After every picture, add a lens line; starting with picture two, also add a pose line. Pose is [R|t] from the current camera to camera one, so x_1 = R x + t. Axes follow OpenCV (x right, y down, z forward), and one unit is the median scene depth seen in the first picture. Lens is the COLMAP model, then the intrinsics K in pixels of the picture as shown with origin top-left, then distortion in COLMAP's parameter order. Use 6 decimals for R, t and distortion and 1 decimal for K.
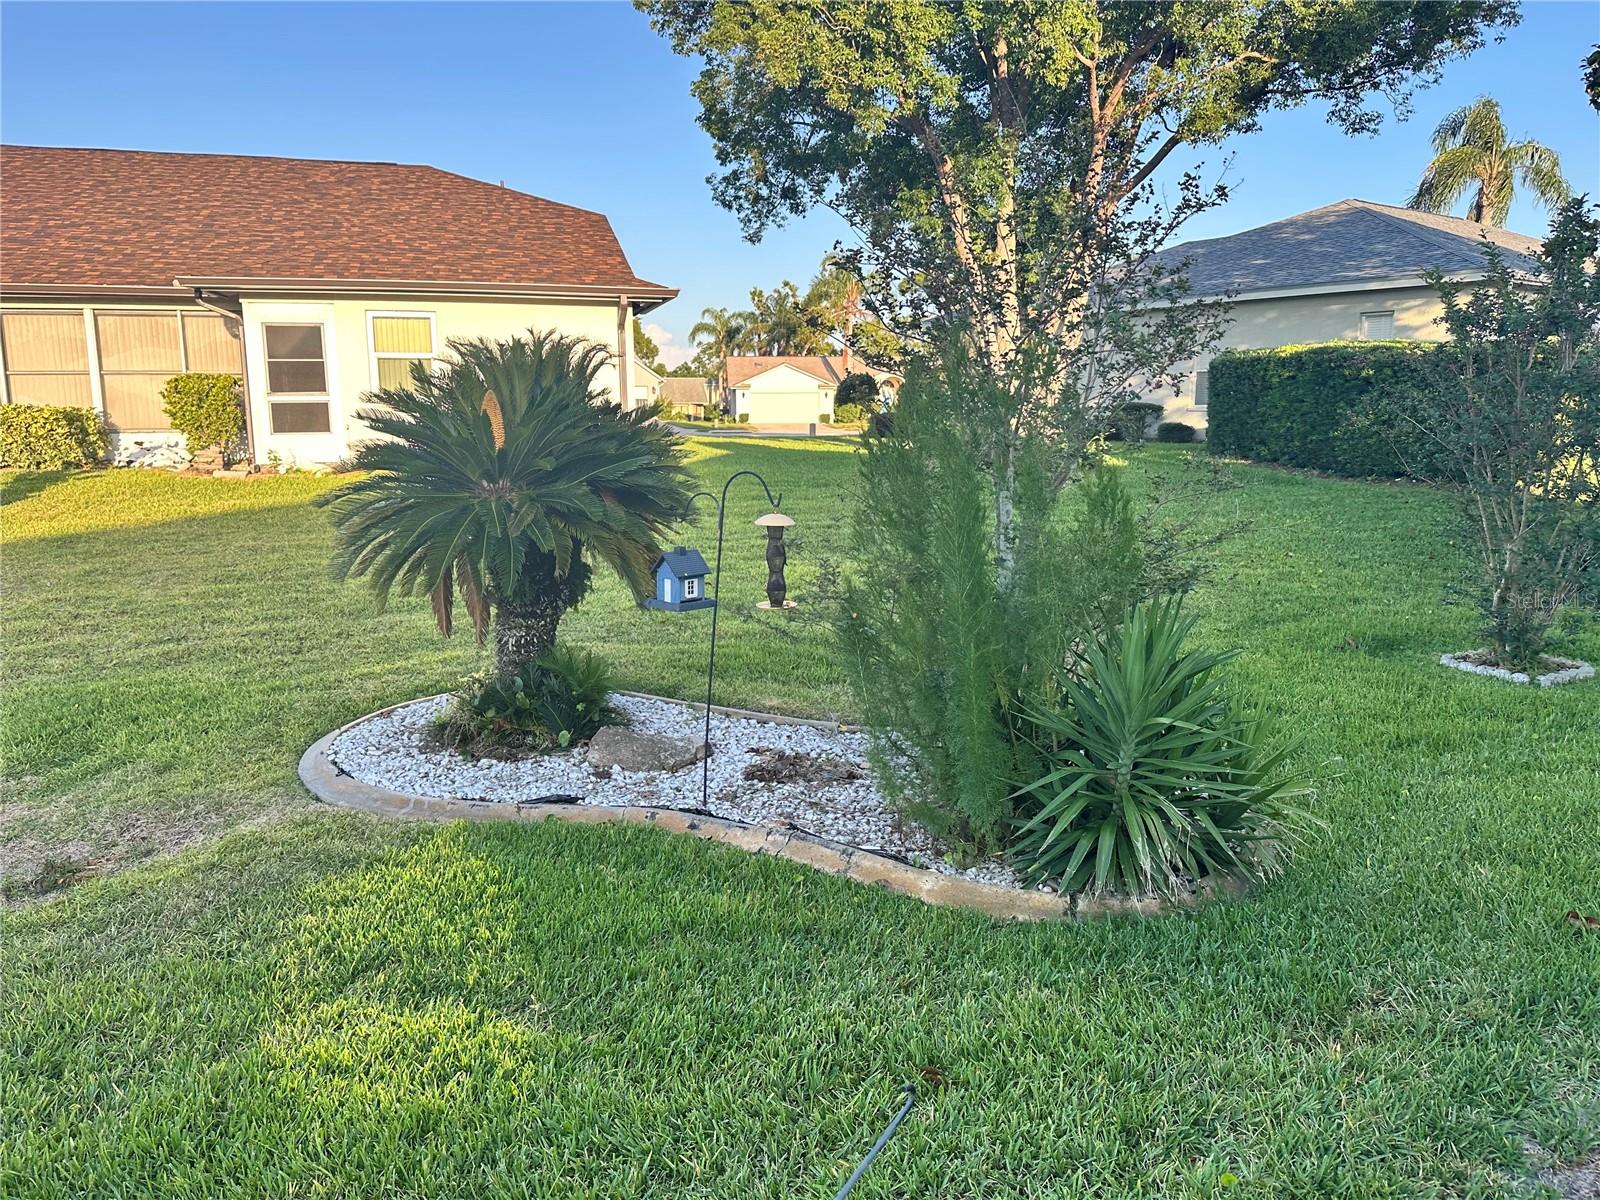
lens RADIAL K [[1117.5, 0, 800.4], [0, 1117.5, 597.5], [0, 0, 1]] dist [0.023897, -0.031931]
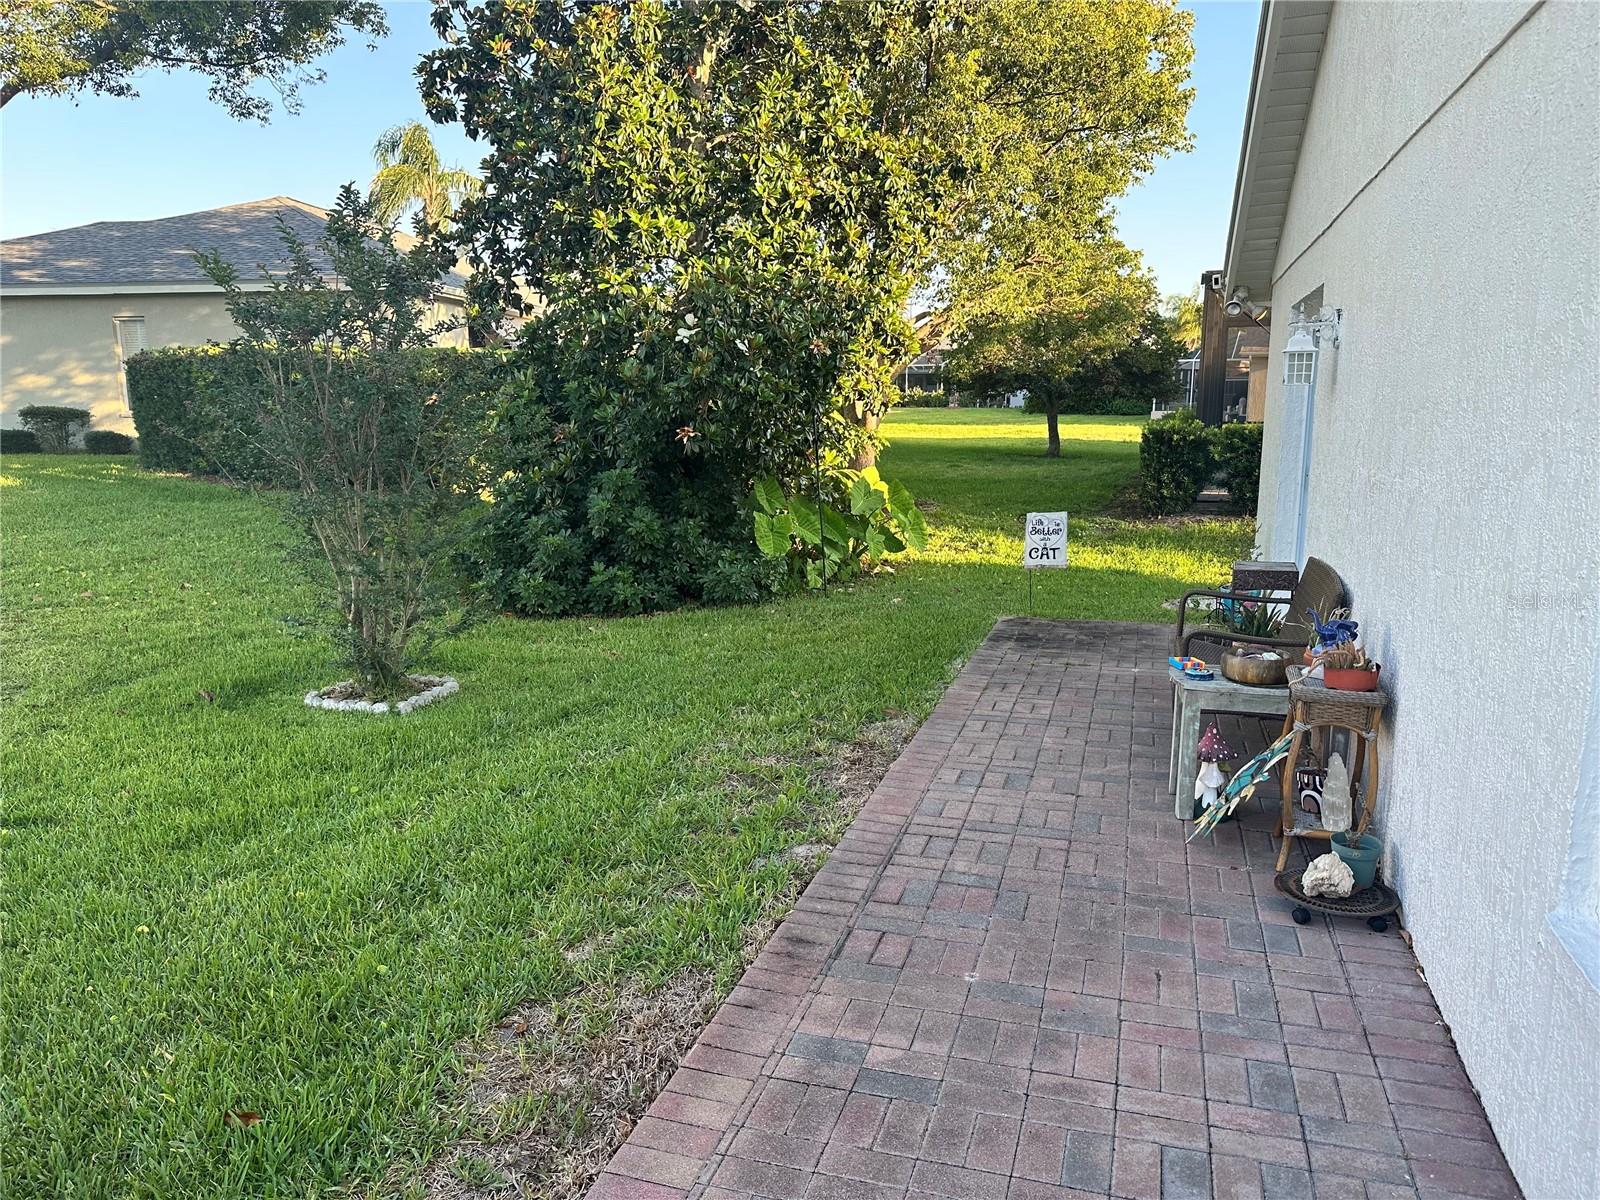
lens RADIAL K [[1117.5, 0, 800.9], [0, 1117.5, 599.5], [0, 0, 1]] dist [0.023897, -0.031931]
pose [[0.690376, -0.117779, 0.713799, 0.104622], [0.119731, 0.991654, 0.047824, -0.008866], [-0.713474, 0.052447, 0.698716, 0.046184]]
